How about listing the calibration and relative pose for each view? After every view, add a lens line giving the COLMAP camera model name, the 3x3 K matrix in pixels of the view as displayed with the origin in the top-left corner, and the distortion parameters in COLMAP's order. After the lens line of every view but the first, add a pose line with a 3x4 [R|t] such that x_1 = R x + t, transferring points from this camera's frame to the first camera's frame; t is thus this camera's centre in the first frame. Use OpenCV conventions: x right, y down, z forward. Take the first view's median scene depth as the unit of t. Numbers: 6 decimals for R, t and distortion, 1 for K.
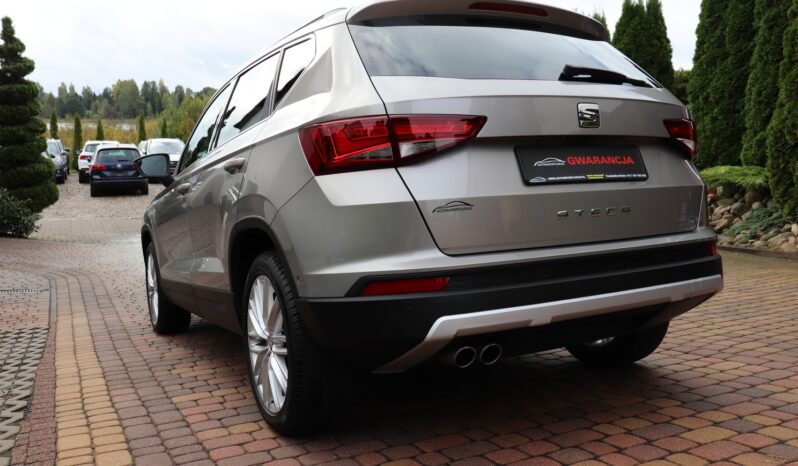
lens RADIAL K [[725.7, 0, 399.0], [0, 725.7, 233.0], [0, 0, 1]] dist [-0.154612, 0.167926]
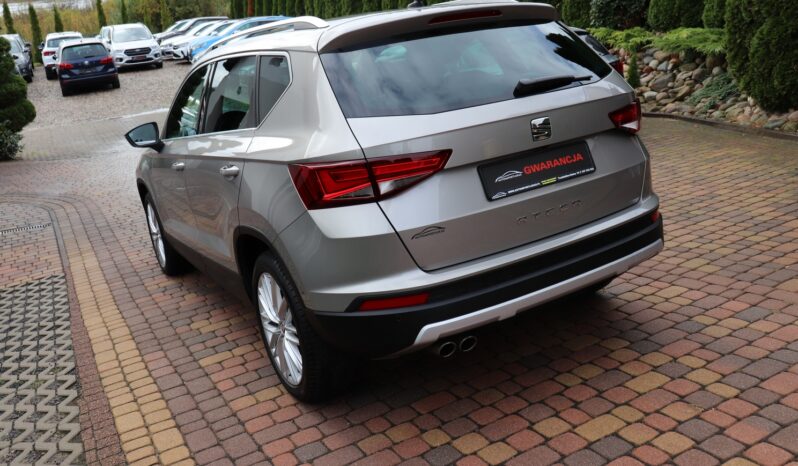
lens RADIAL K [[720.9, 0, 399.0], [0, 720.9, 233.0], [0, 0, 1]] dist [-0.164884, 0.173462]
pose [[0.995723, -0.090365, 0.019230, 0.003088], [0.083967, 0.971968, 0.219610, -0.227829], [-0.038536, -0.217056, 0.975398, -0.111306]]
